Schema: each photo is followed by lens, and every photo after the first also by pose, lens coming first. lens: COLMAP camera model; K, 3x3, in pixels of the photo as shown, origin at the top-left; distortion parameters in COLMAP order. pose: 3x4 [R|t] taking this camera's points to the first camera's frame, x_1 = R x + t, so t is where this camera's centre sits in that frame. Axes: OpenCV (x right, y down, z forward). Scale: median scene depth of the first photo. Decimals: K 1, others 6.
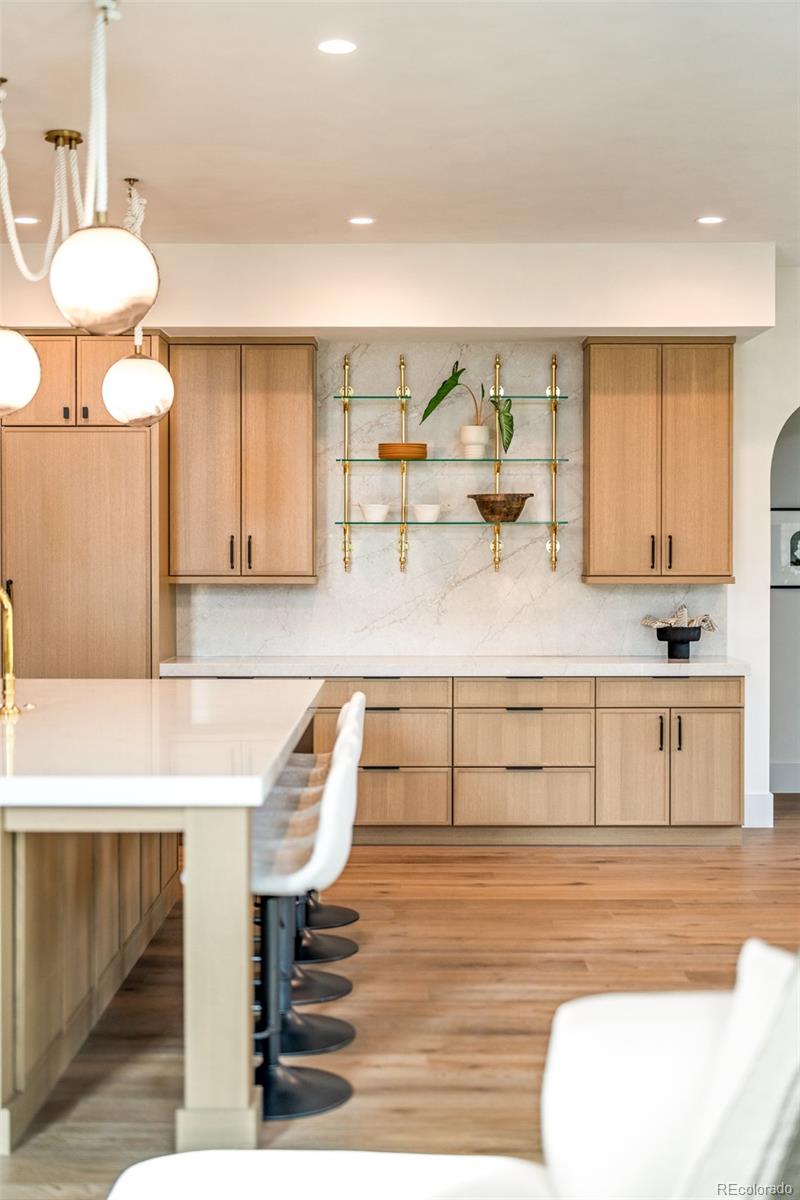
lens RADIAL K [[1718.5, 0, 400.0], [0, 1718.5, 600.0], [0, 0, 1]] dist [0.012653, 0.101247]
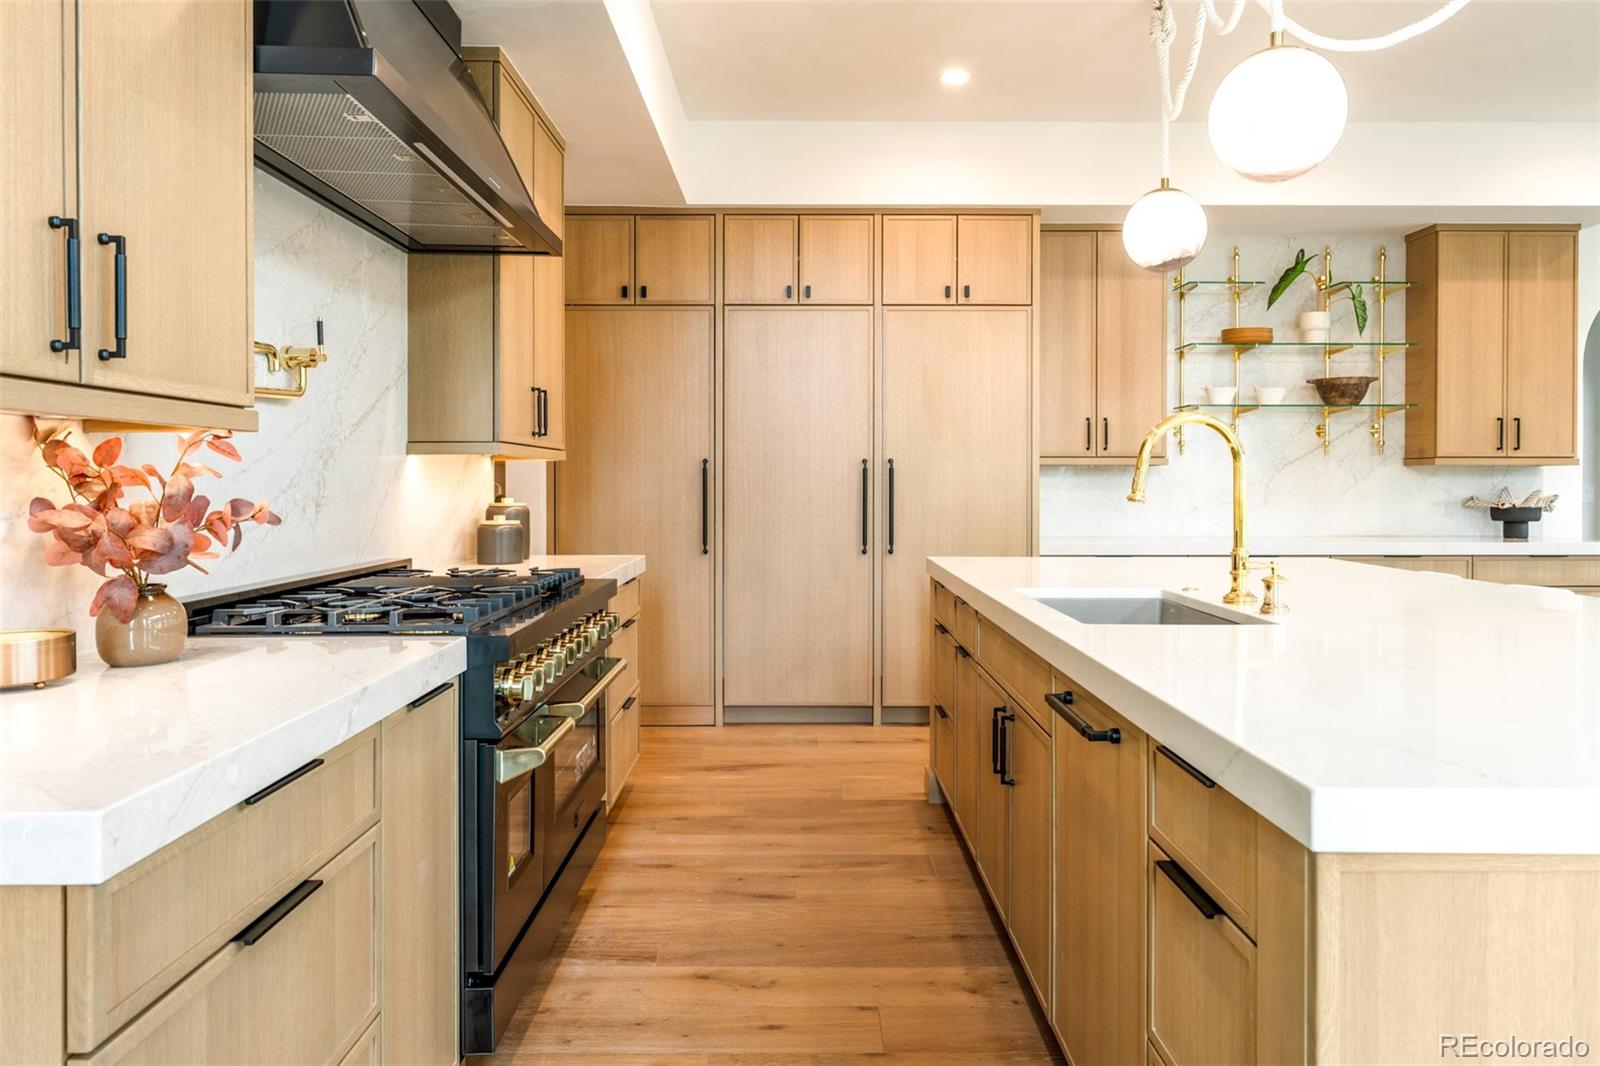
lens RADIAL K [[1072.8, 0, 803.6], [0, 1072.8, 521.1], [0, 0, 1]] dist [-0.004953, -0.002619]
pose [[0.999999, 0.000979, -0.001396, -0.266231], [-0.000965, 0.999946, 0.010307, 0.017858], [0.001406, -0.010306, 0.999946, 0.357932]]
